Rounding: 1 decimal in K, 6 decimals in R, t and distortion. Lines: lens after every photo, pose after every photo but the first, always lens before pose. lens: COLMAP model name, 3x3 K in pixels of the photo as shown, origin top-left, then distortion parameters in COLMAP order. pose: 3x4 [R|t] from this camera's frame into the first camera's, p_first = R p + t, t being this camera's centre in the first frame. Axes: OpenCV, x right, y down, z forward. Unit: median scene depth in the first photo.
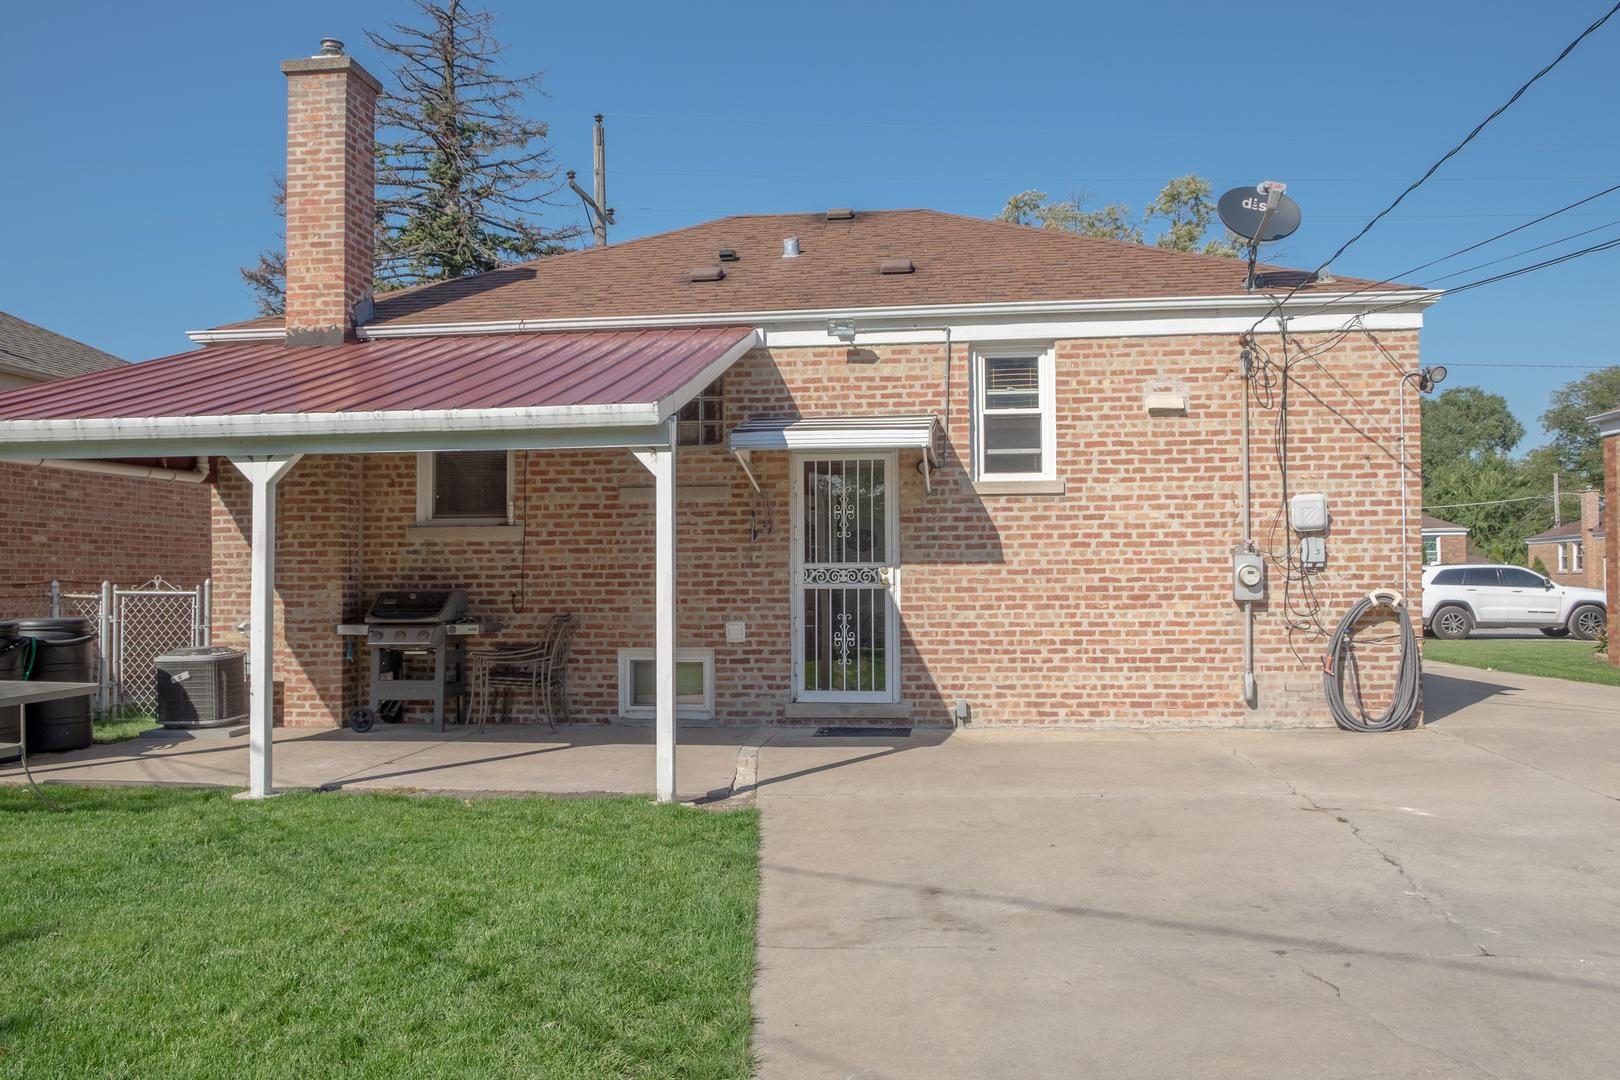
lens RADIAL K [[1278.4, 0, 809.6], [0, 1278.4, 541.4], [0, 0, 1]] dist [-0.013804, -0.012892]
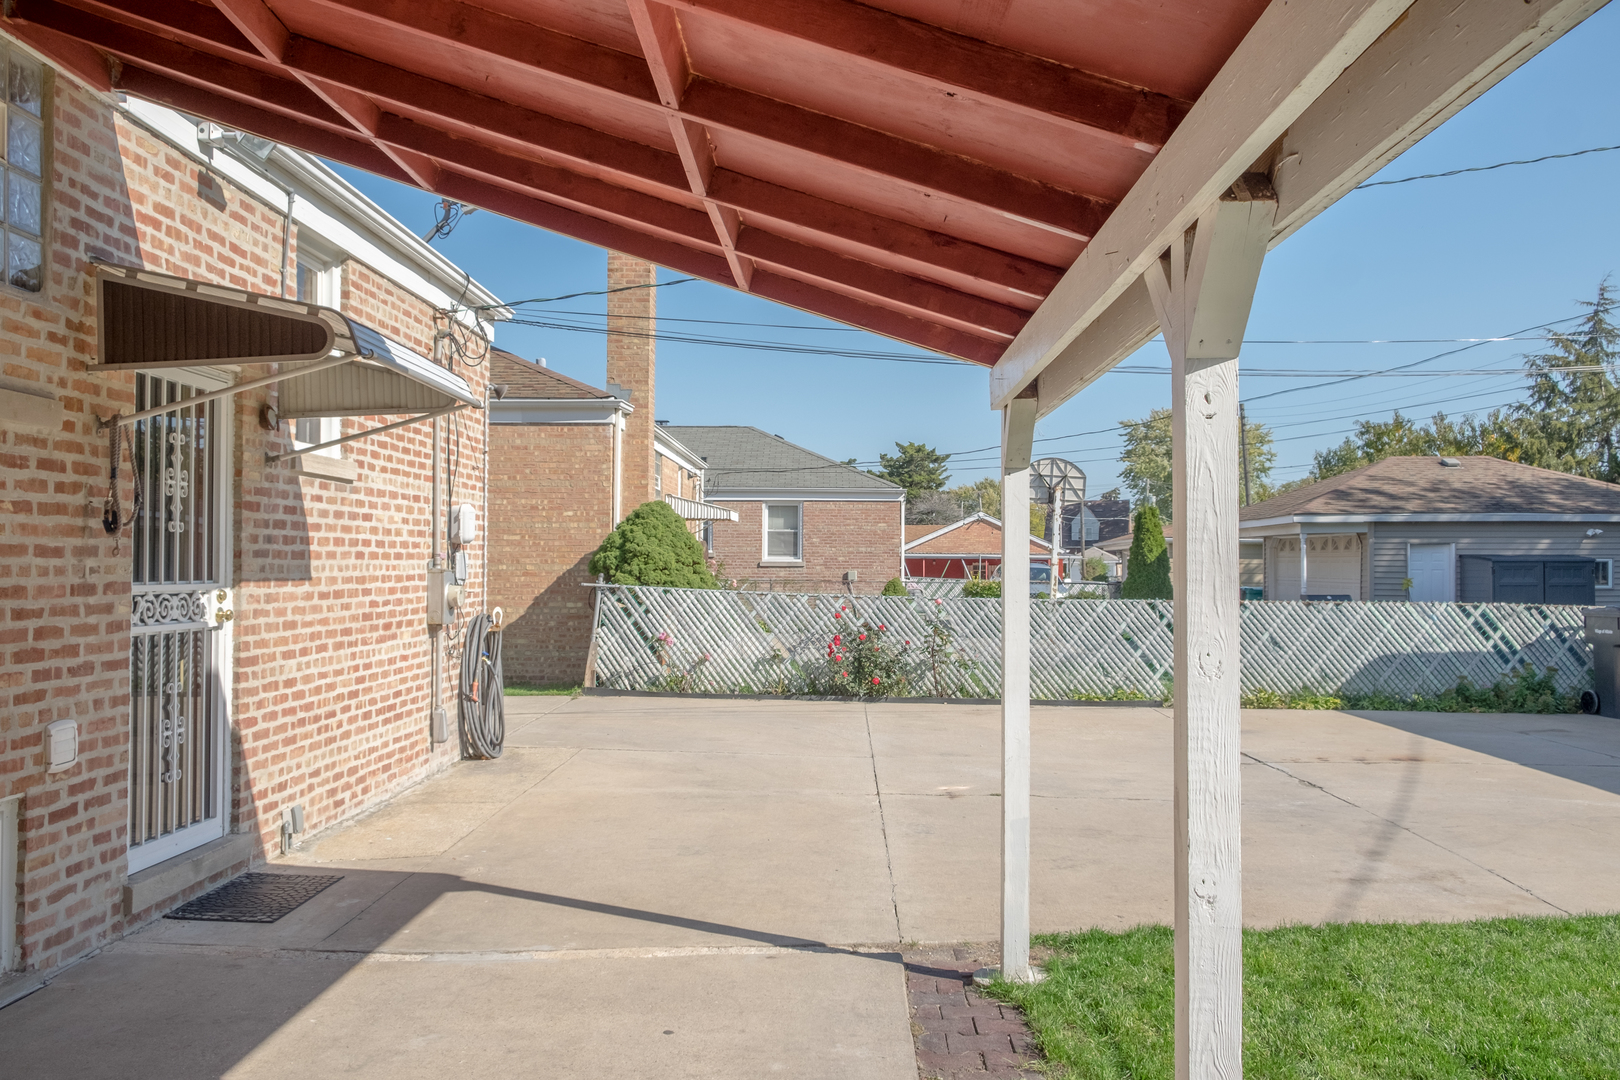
lens RADIAL K [[1278.4, 0, 809.4], [0, 1278.4, 543.3], [0, 0, 1]] dist [-0.013804, -0.012892]
pose [[-0.073066, 0.024428, 0.997028, -0.497103], [-0.032988, 0.999094, -0.026897, 0.006590], [-0.996781, -0.034855, -0.072194, 0.784557]]
